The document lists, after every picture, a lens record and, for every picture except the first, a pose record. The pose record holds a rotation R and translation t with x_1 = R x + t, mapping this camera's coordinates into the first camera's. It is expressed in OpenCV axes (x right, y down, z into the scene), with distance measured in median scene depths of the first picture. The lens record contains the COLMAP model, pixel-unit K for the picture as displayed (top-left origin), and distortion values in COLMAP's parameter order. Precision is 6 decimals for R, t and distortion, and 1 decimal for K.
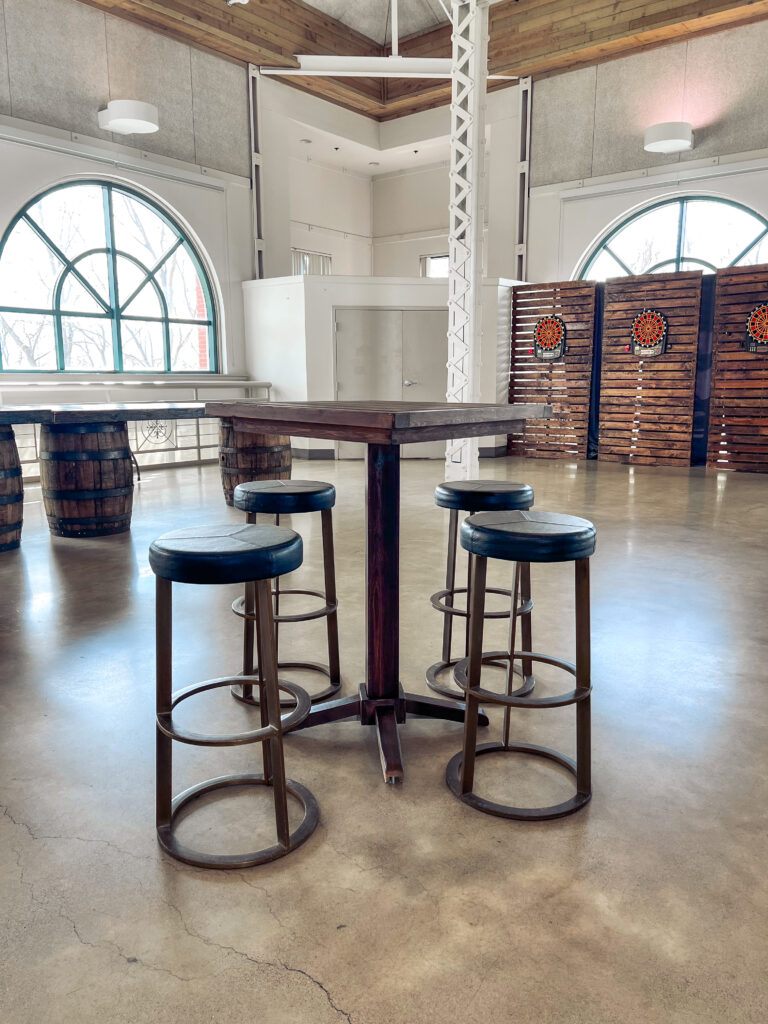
lens RADIAL K [[783.6, 0, 384.0], [0, 783.6, 512.0], [0, 0, 1]] dist [0.062761, -0.072135]
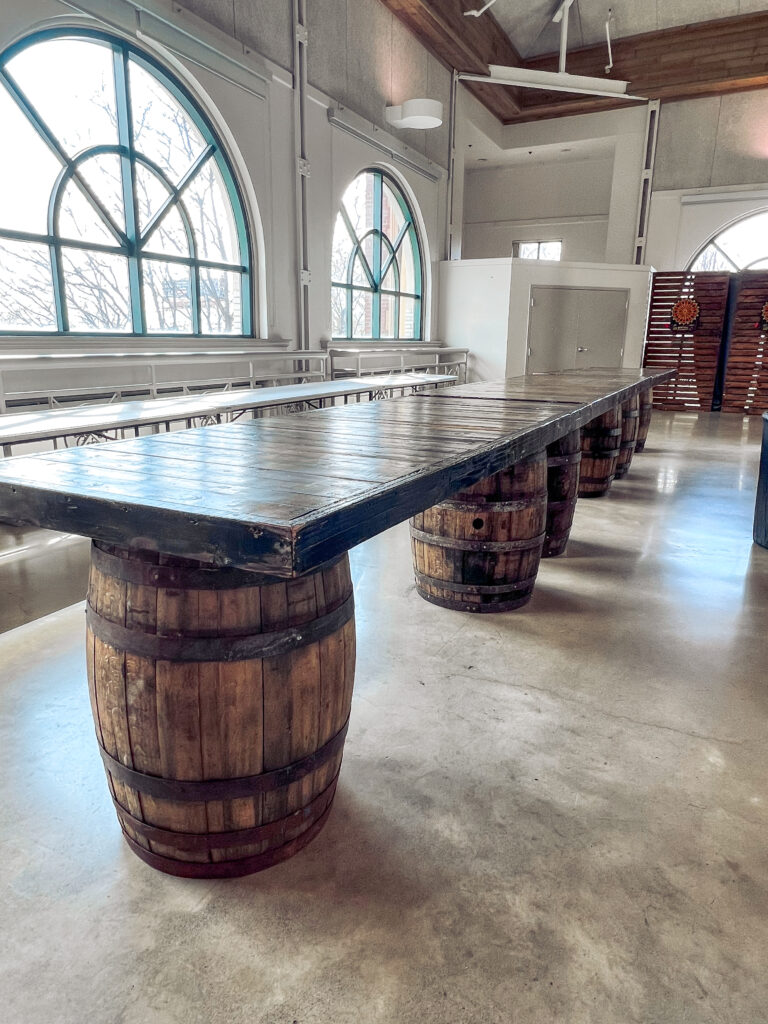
lens RADIAL K [[679.8, 0, 384.0], [0, 679.8, 512.0], [0, 0, 1]] dist [0.008110, 0.001561]
pose [[0.977430, -0.040237, 0.207391, -0.525782], [0.023735, 0.996395, 0.081453, -0.005425], [-0.209921, -0.074692, 0.974861, 0.005025]]
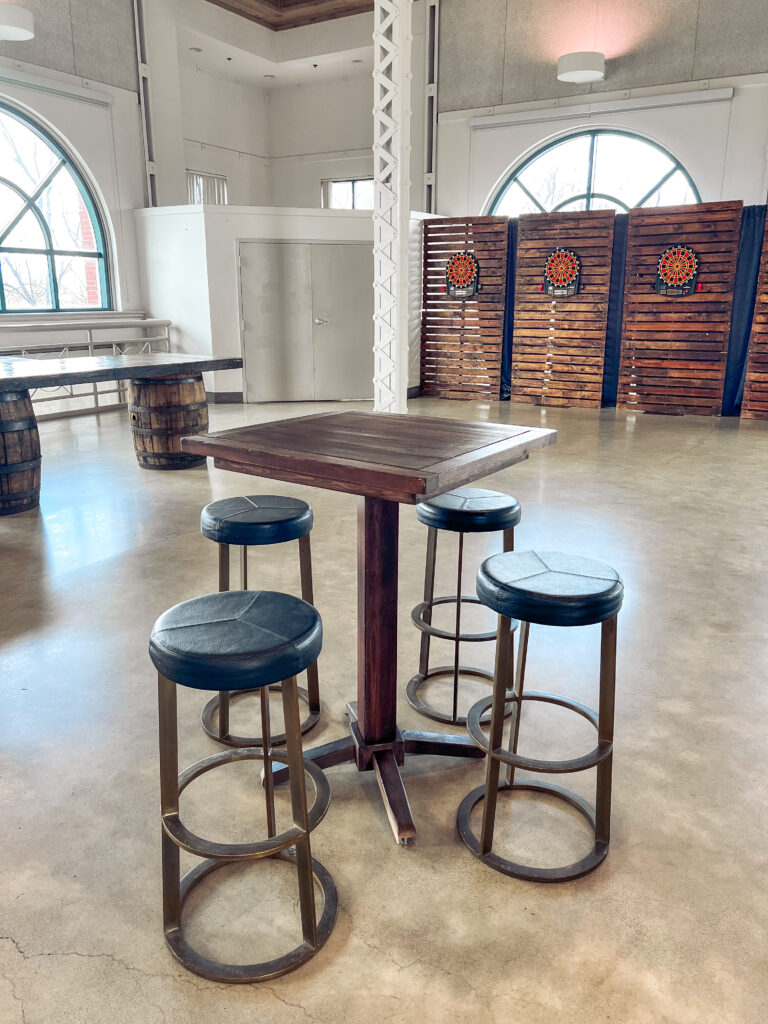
lens RADIAL K [[786.6, 0, 374.3], [0, 786.6, 500.0], [0, 0, 1]] dist [0.057210, -0.069188]
pose [[0.991812, -0.029461, 0.124261, -0.028965], [0.018485, 0.995898, 0.088579, -0.033384], [-0.126361, -0.085557, 0.988288, 0.022068]]
